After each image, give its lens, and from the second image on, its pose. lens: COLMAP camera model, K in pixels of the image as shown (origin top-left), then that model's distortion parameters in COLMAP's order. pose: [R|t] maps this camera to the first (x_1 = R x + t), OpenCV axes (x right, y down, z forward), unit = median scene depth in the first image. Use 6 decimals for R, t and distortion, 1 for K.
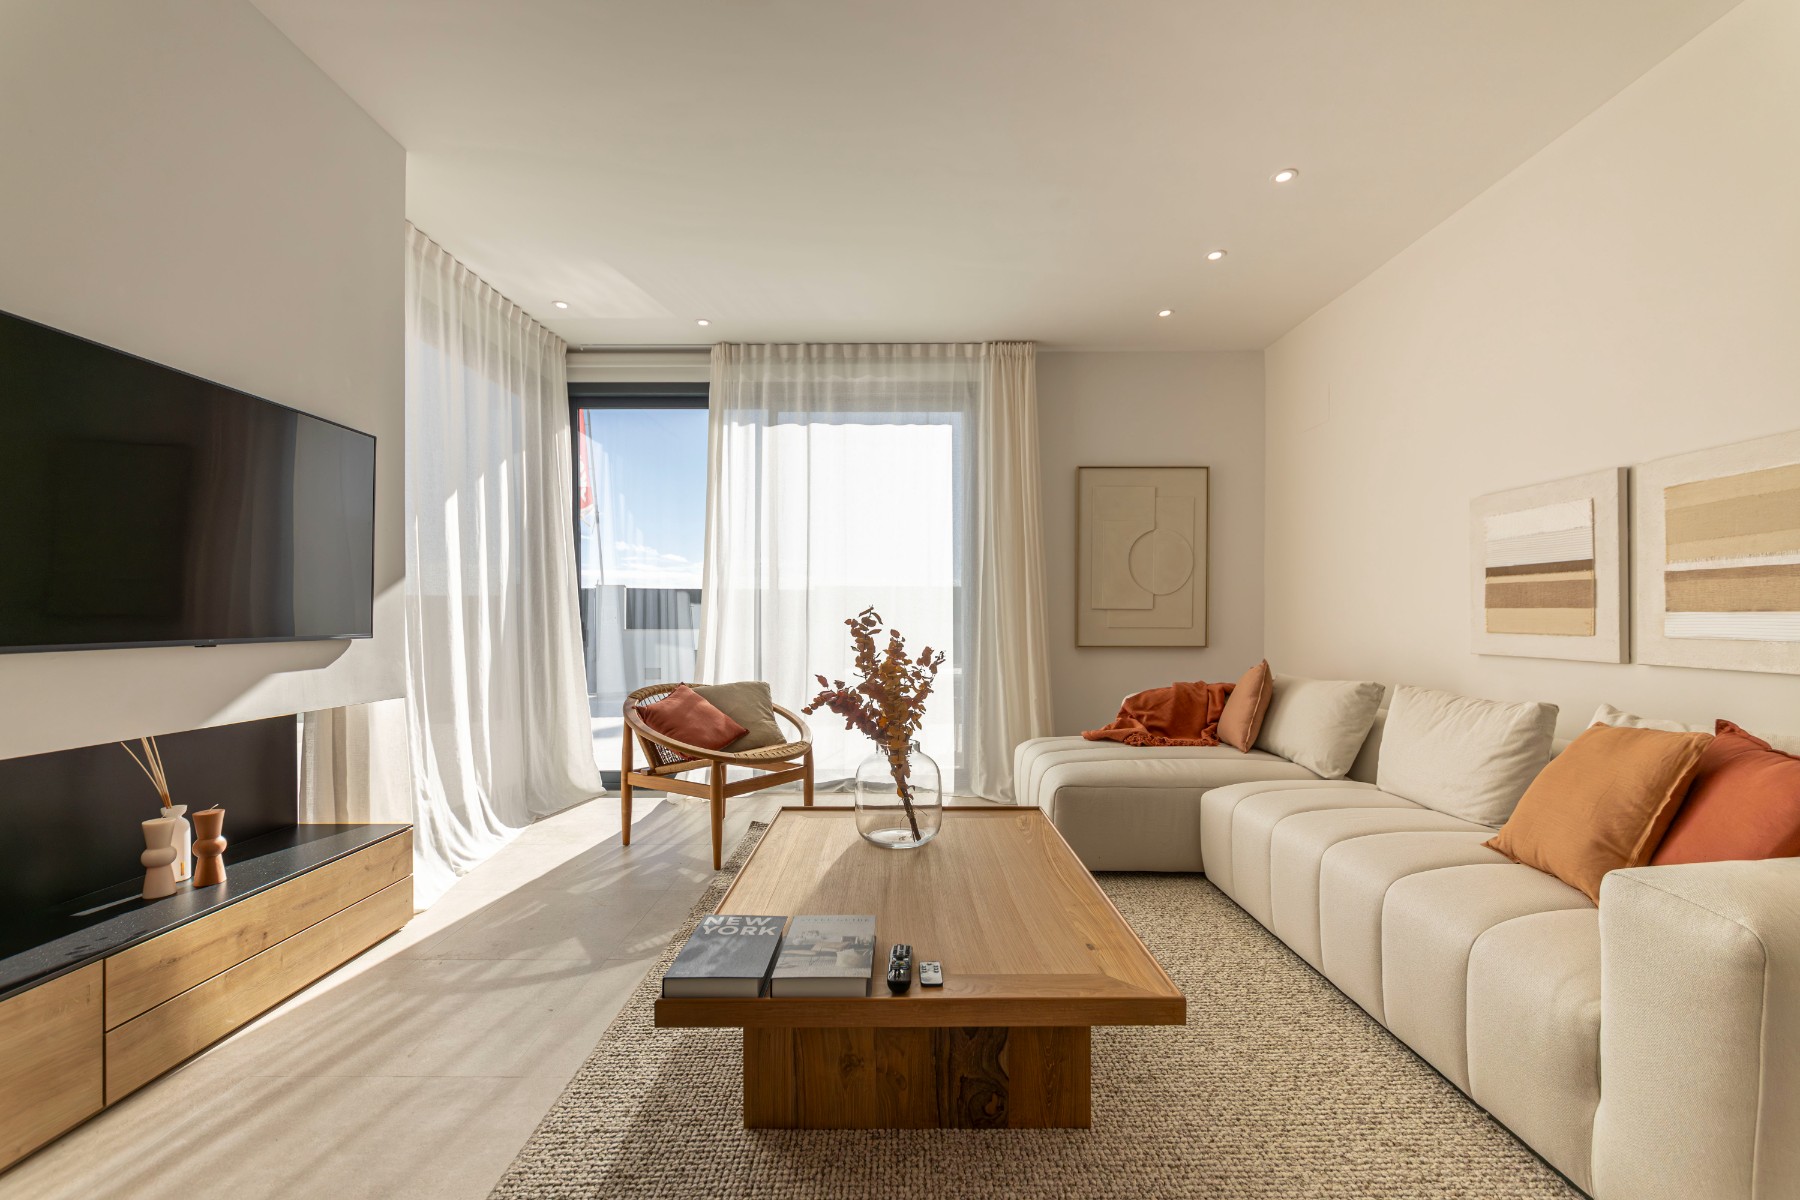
lens RADIAL K [[746.9, 0, 898.4], [0, 746.9, 624.7], [0, 0, 1]] dist [-0.002996, 0.001445]
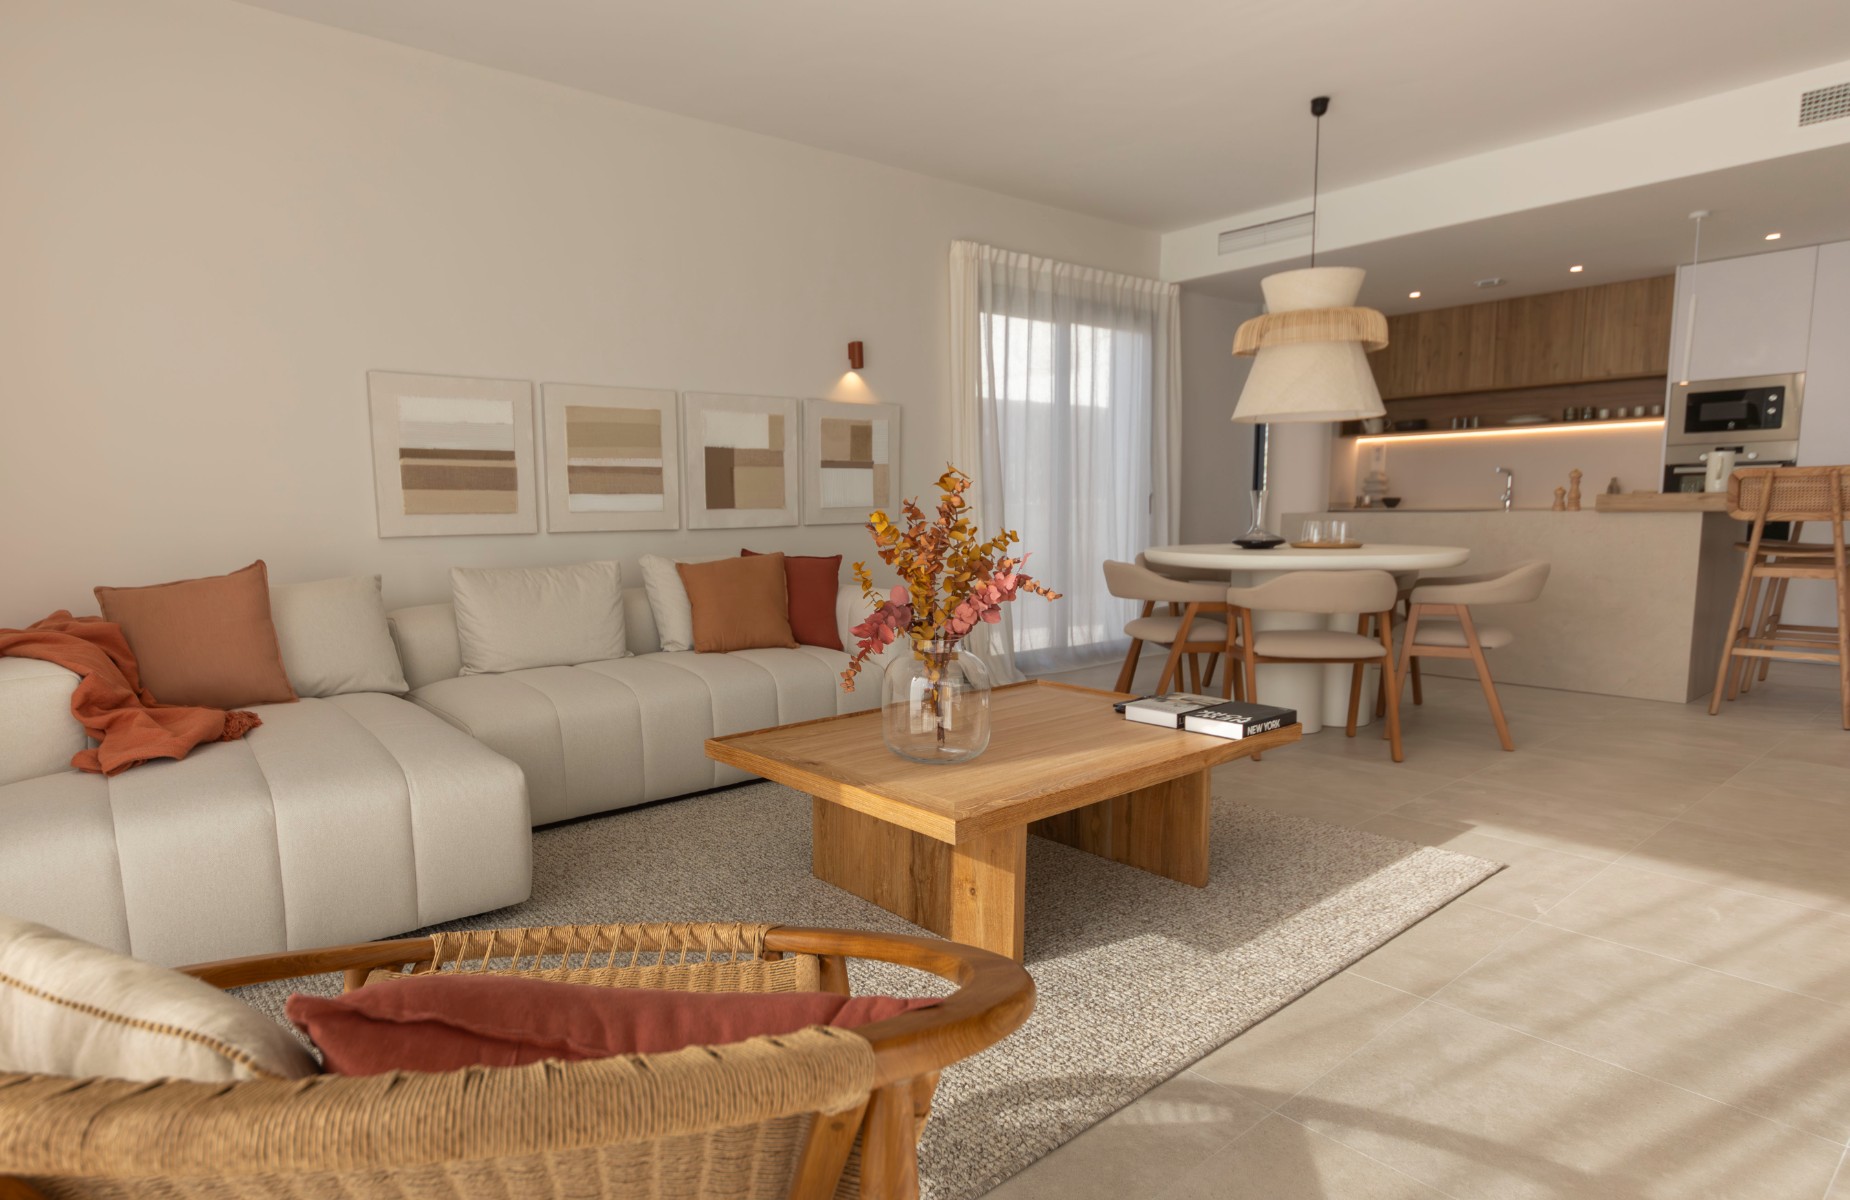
lens RADIAL K [[973.9, 0, 809.7], [0, 973.9, 629.8], [0, 0, 1]] dist [0.005760, -0.004901]
pose [[-0.604101, -0.090041, 0.791805, -0.685351], [0.022551, 0.991267, 0.129928, 0.007765], [-0.796589, 0.096346, -0.596795, 1.599232]]
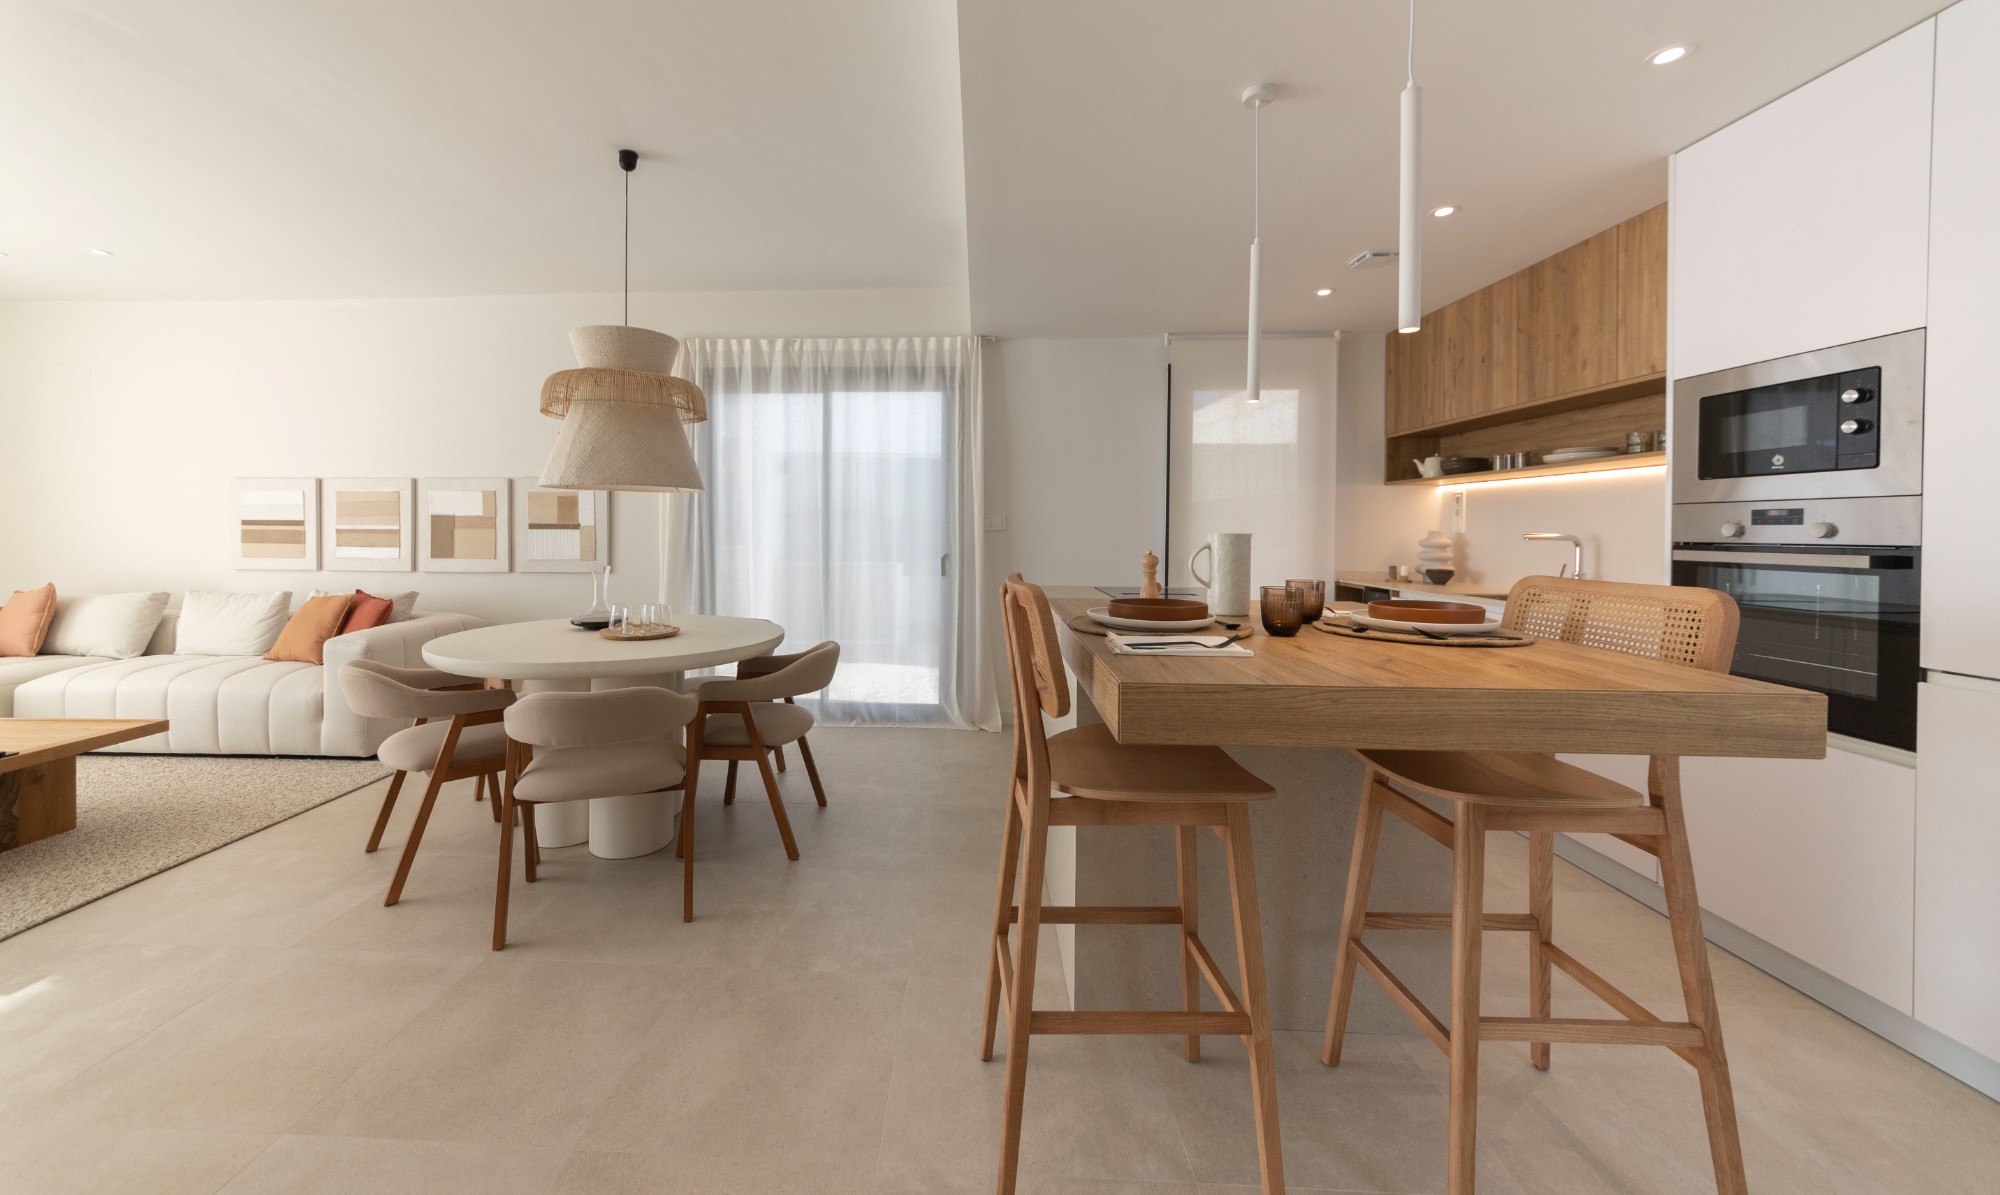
lens RADIAL K [[722.8, 0, 941.0], [0, 722.8, 530.1], [0, 0, 1]] dist [-0.008685, 0.003664]
pose [[0.052204, -0.000638, 0.998636, -0.955032], [0.002578, 0.999997, 0.000504, -0.057327], [-0.998633, 0.002549, 0.052206, -0.856183]]
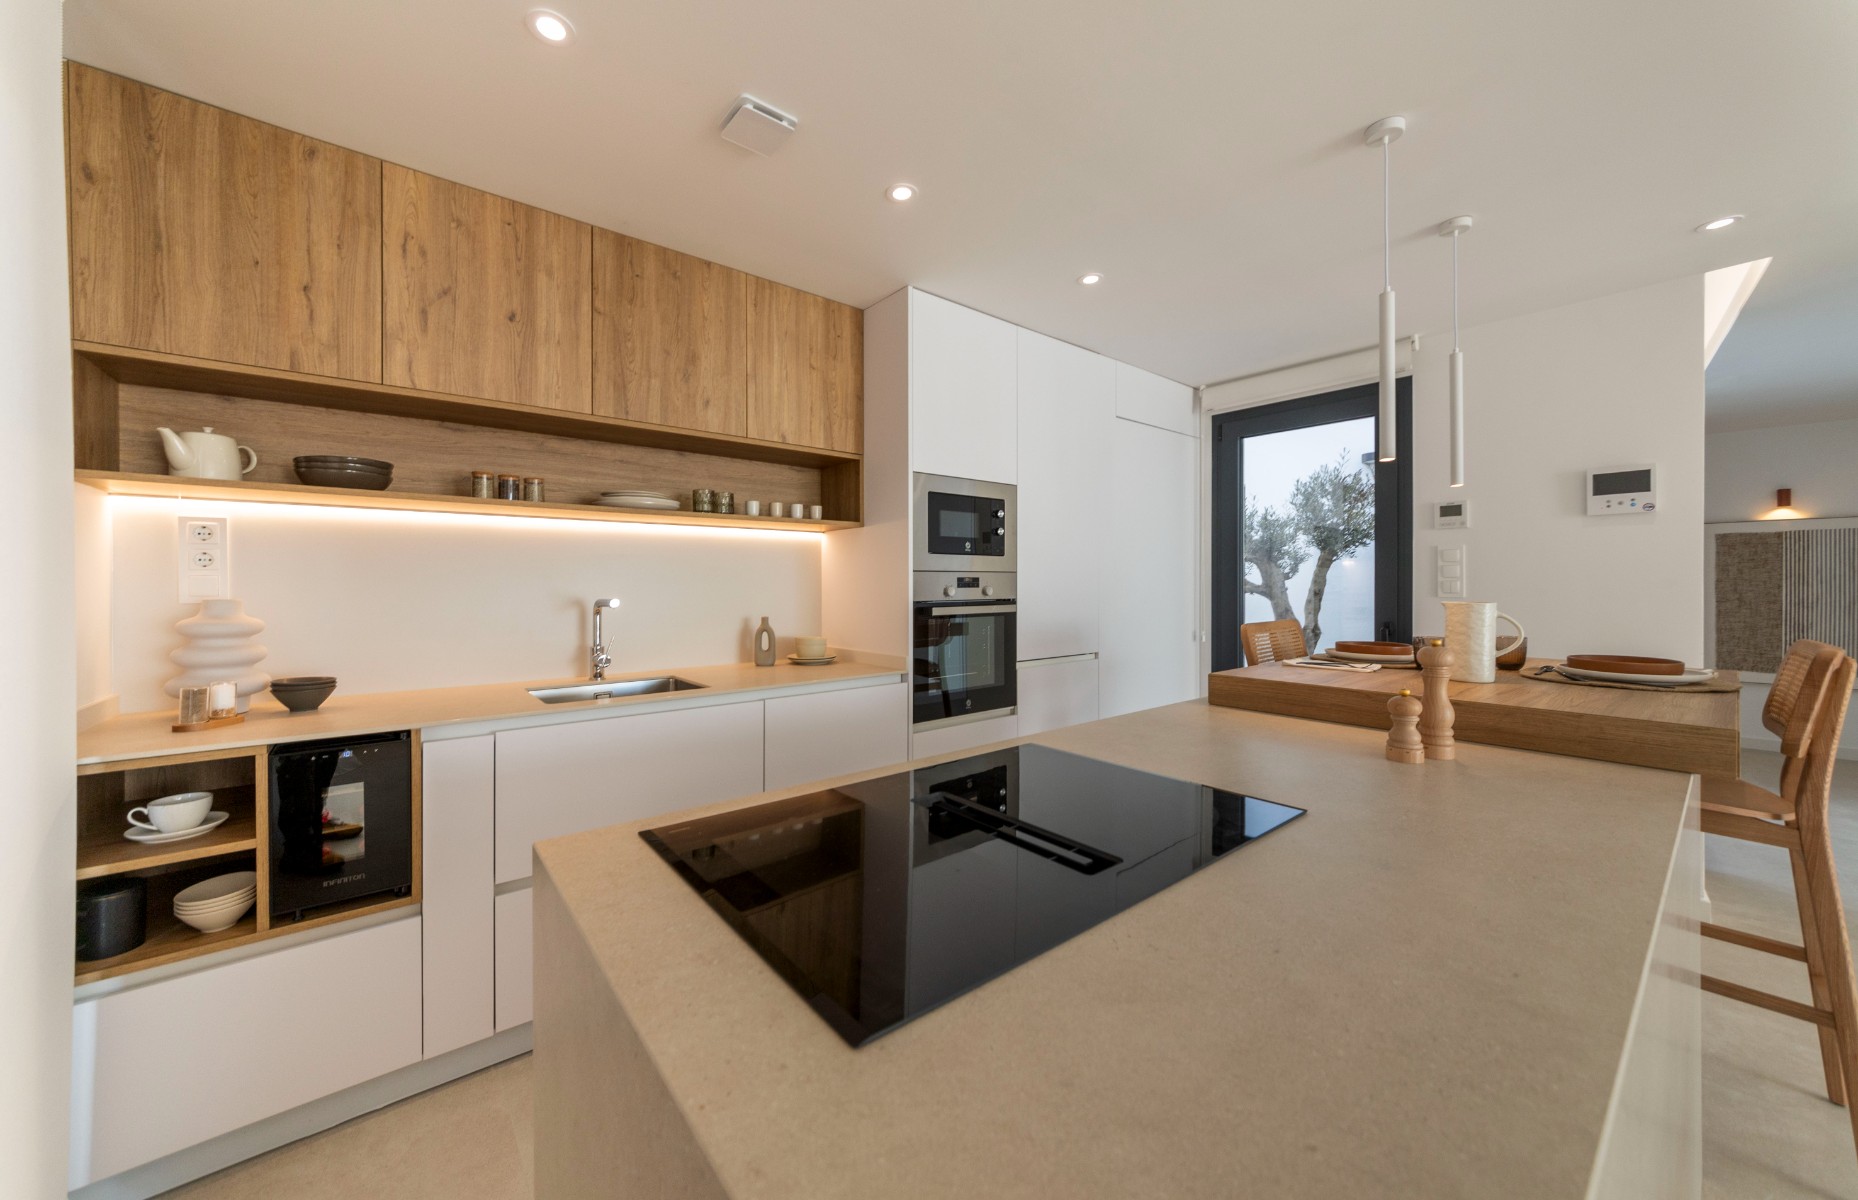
lens RADIAL K [[682.4, 0, 933.8], [0, 682.4, 587.3], [0, 0, 1]] dist [0.000552, 0.000200]
pose [[-0.763353, 0.004481, -0.645966, 0.710832], [-0.001247, 0.999964, 0.008410, -0.070811], [0.645980, 0.007225, -0.763320, -0.891452]]
